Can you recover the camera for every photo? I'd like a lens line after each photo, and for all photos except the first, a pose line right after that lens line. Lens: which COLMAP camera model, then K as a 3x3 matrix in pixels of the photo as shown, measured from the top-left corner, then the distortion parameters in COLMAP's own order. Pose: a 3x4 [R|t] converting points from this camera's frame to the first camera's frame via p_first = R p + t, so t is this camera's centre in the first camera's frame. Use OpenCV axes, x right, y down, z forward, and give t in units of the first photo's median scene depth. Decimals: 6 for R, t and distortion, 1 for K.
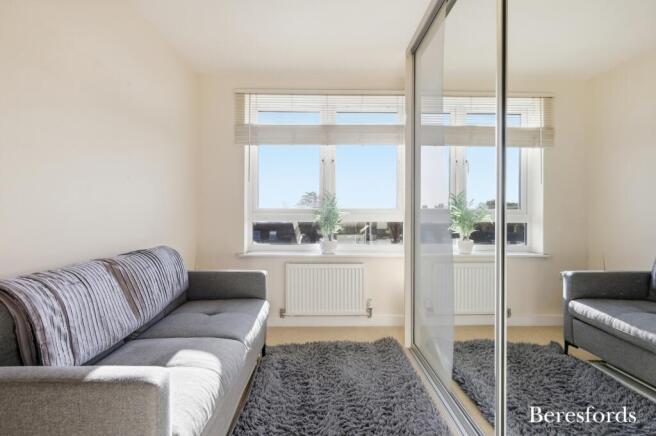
lens RADIAL K [[293.5, 0, 325.3], [0, 293.5, 208.7], [0, 0, 1]] dist [0.013393, -0.000317]
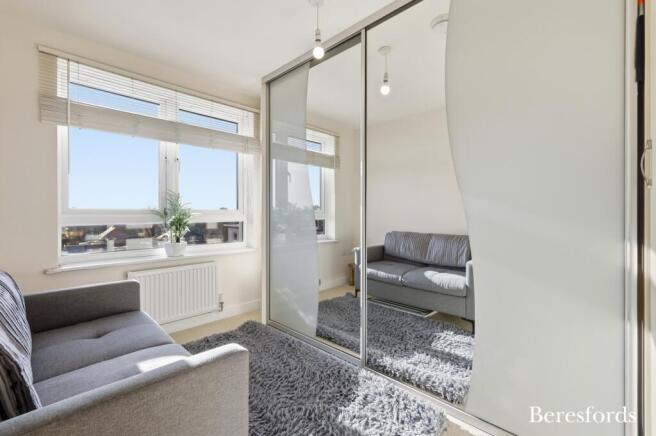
lens RADIAL K [[293.5, 0, 325.3], [0, 293.5, 208.7], [0, 0, 1]] dist [0.013393, -0.000317]
pose [[0.710972, 0.004306, 0.703207, -0.334885], [-0.001072, 0.999987, -0.005040, 0.002700], [-0.703219, 0.002829, 0.710968, -0.027957]]
